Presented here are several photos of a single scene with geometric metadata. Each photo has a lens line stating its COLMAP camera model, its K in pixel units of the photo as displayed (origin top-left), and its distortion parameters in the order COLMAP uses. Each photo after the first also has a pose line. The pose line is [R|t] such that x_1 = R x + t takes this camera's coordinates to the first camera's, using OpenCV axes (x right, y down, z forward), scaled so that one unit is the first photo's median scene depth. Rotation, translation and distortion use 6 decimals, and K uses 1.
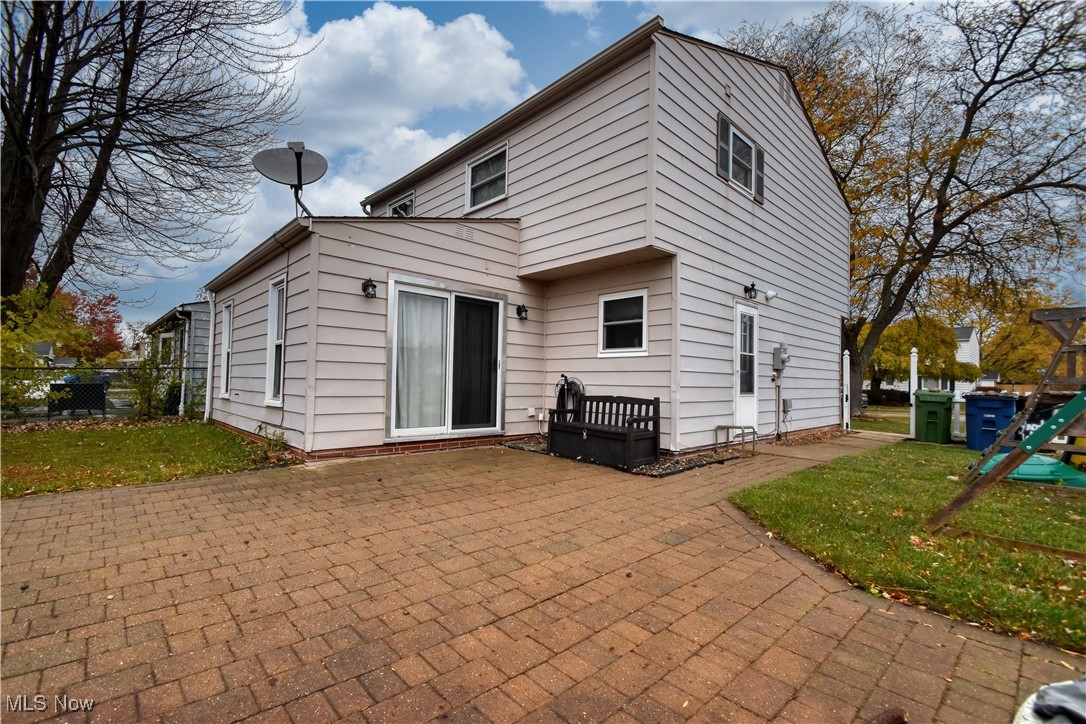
lens RADIAL K [[477.2, 0, 542.3], [0, 477.2, 367.2], [0, 0, 1]] dist [-0.000726, -0.007324]
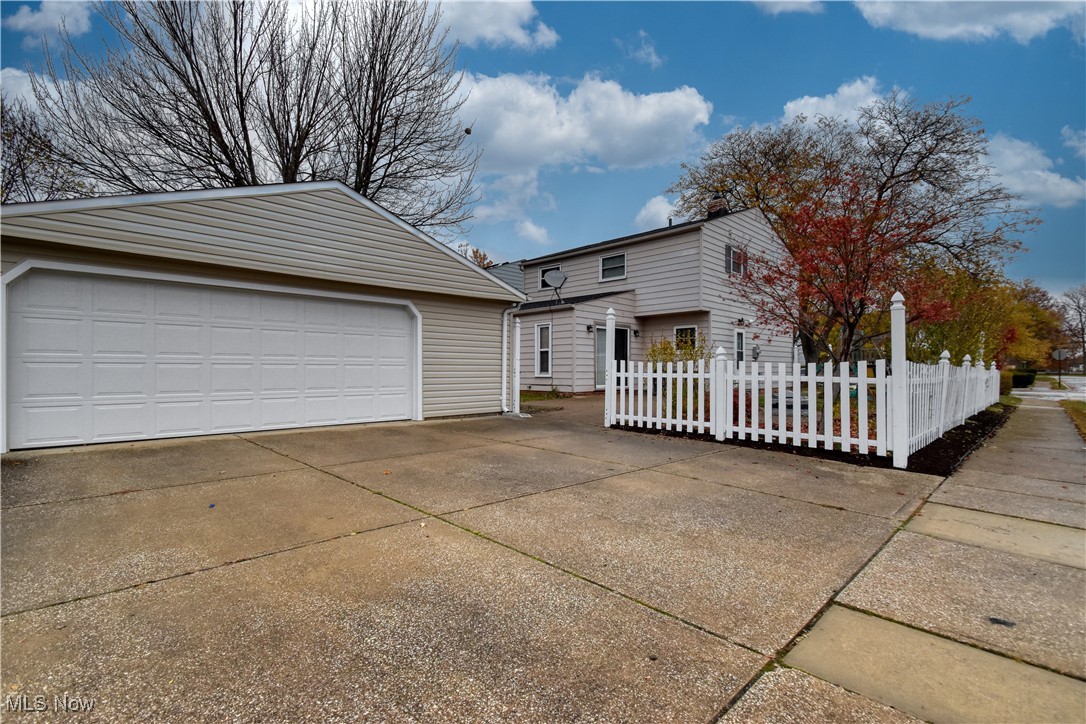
lens RADIAL K [[477.2, 0, 542.3], [0, 477.2, 367.2], [0, 0, 1]] dist [-0.000726, -0.007324]
pose [[0.999747, -0.019045, 0.011929, -0.499888], [0.018786, 0.999594, 0.021431, -0.015560], [-0.012332, -0.021201, 0.999699, -1.167119]]
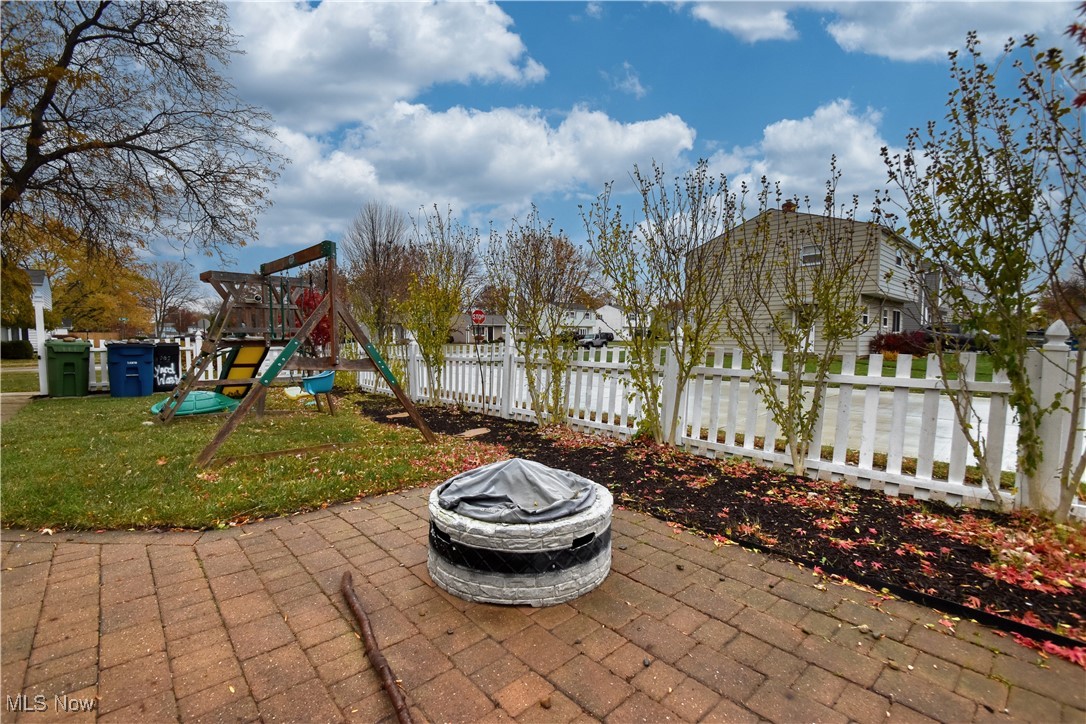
lens RADIAL K [[477.2, 0, 542.3], [0, 477.2, 367.2], [0, 0, 1]] dist [-0.000726, -0.007324]
pose [[0.020615, -0.083058, 0.996331, -0.084361], [-0.027102, 0.996131, 0.083602, -0.000701], [-0.999420, -0.028726, 0.018284, 0.062207]]
